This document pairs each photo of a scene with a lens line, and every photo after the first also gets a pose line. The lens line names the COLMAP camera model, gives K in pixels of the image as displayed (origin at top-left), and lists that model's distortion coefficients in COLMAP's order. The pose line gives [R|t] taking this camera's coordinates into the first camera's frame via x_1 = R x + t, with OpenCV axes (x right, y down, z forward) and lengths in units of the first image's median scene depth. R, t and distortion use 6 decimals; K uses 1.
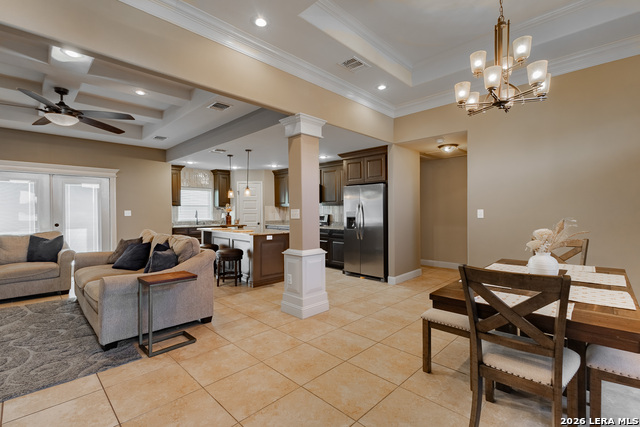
lens RADIAL K [[291.1, 0, 319.9], [0, 291.1, 214.1], [0, 0, 1]] dist [0.002322, -0.000300]
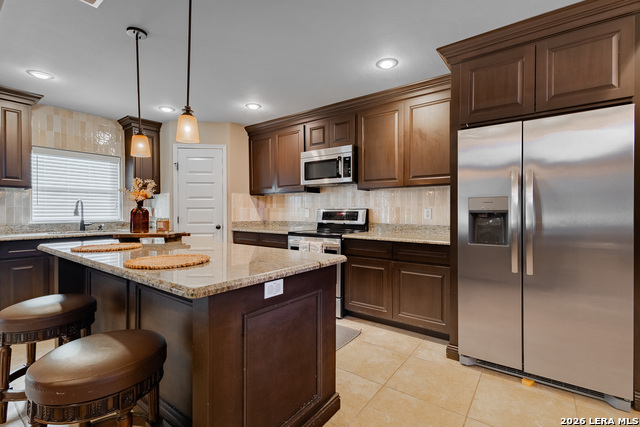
lens RADIAL K [[291.1, 0, 319.9], [0, 291.1, 214.1], [0, 0, 1]] dist [0.002322, -0.000300]
pose [[0.989348, -0.000791, 0.145571, -0.160450], [0.000698, 1.000000, 0.000693, 0.013452], [-0.145571, -0.000584, 0.989348, 0.690851]]
